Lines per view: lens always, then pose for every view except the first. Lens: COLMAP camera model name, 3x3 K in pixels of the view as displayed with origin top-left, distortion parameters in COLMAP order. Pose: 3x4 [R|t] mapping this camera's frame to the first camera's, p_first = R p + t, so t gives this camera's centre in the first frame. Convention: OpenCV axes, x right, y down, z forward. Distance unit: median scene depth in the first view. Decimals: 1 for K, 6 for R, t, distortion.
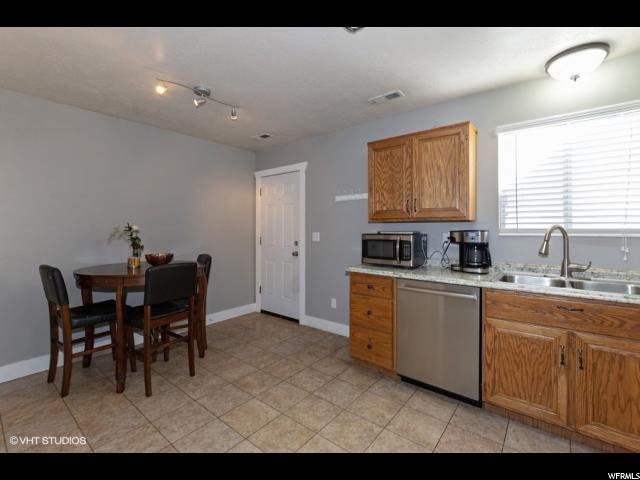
lens RADIAL K [[289.5, 0, 323.2], [0, 289.5, 234.2], [0, 0, 1]] dist [0.002421, 0.000610]
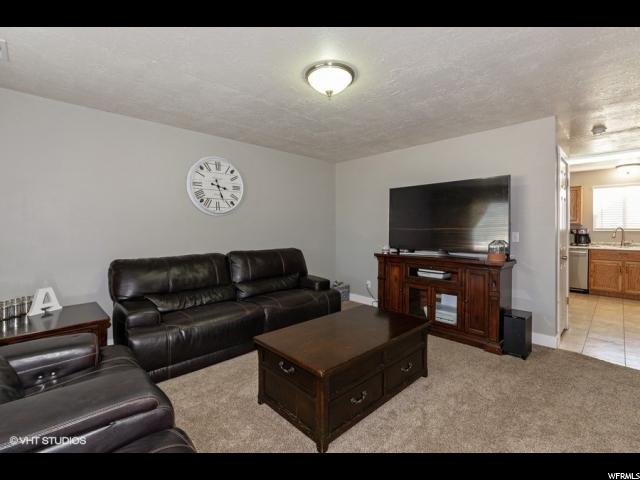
lens RADIAL K [[289.5, 0, 323.2], [0, 289.5, 234.2], [0, 0, 1]] dist [0.002421, 0.000610]
pose [[0.991839, -0.000549, -0.127495, -1.499059], [0.001965, 0.999938, 0.010985, 0.000318], [0.127481, -0.011146, 0.991778, -1.925853]]
